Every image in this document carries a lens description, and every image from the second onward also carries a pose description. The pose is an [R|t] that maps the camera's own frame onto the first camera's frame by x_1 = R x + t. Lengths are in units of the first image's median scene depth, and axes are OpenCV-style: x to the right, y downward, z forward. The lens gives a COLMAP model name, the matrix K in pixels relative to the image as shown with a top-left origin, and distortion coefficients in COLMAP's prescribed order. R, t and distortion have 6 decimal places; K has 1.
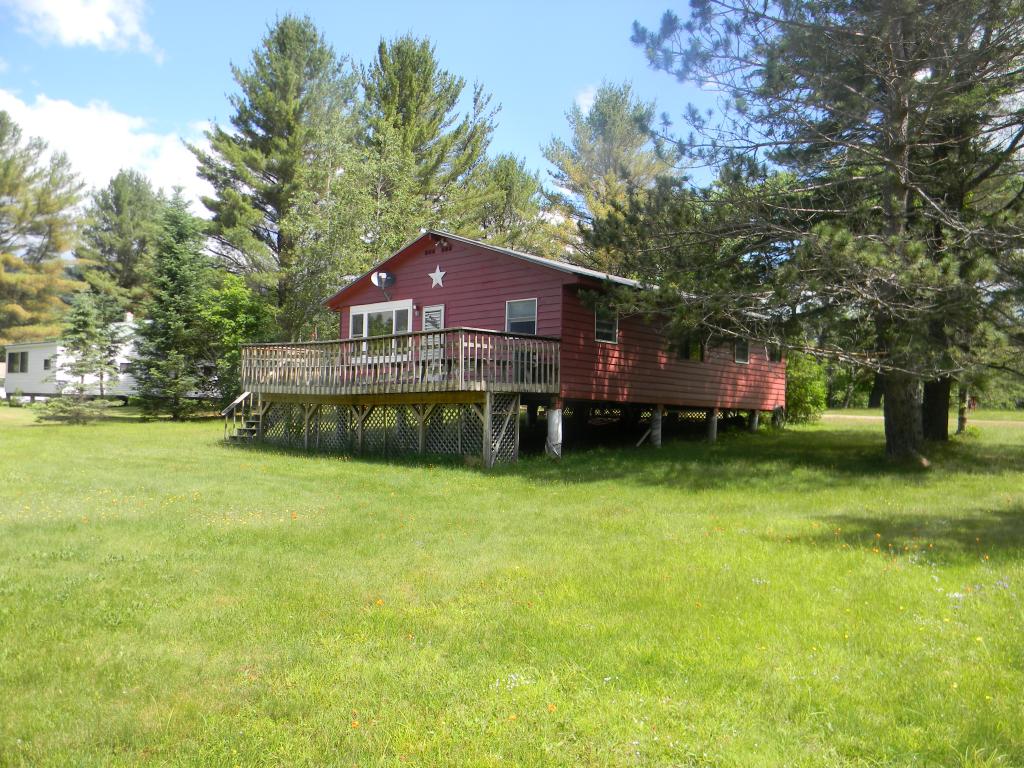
lens RADIAL K [[821.9, 0, 500.2], [0, 821.9, 383.6], [0, 0, 1]] dist [0.011226, -0.009571]
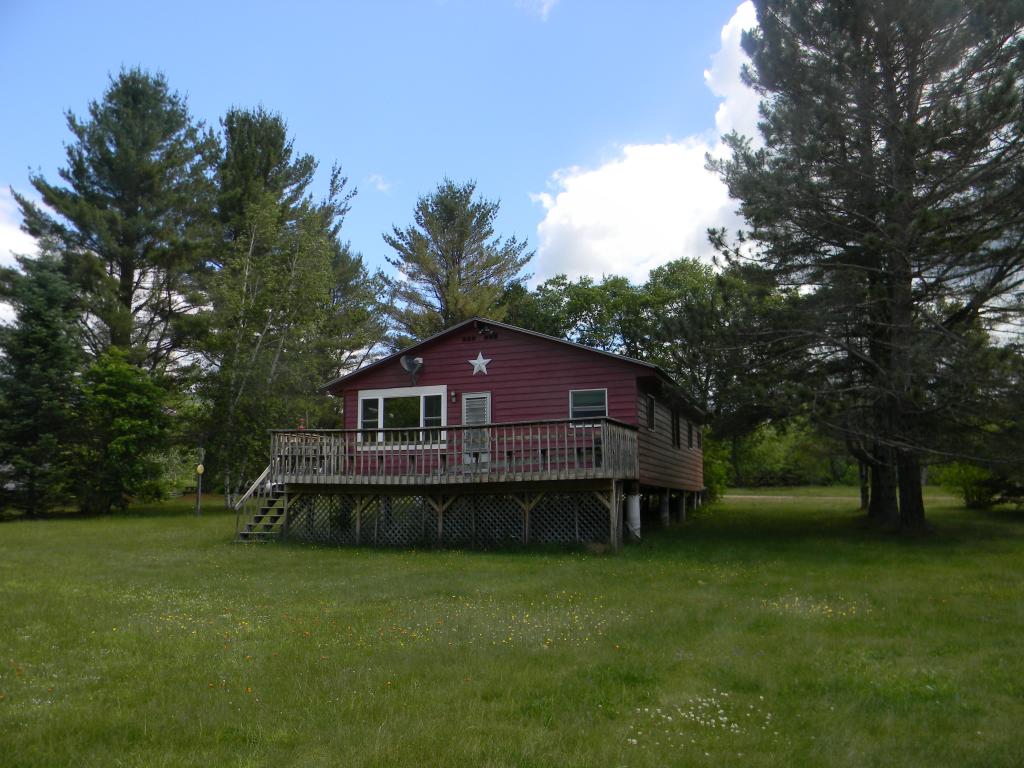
lens RADIAL K [[821.9, 0, 500.2], [0, 821.9, 383.6], [0, 0, 1]] dist [0.011226, -0.009571]
pose [[0.931302, 0.029129, 0.363081, -0.379036], [0.007717, 0.994996, -0.099619, -0.005826], [-0.364166, 0.095577, 0.926417, 0.063142]]
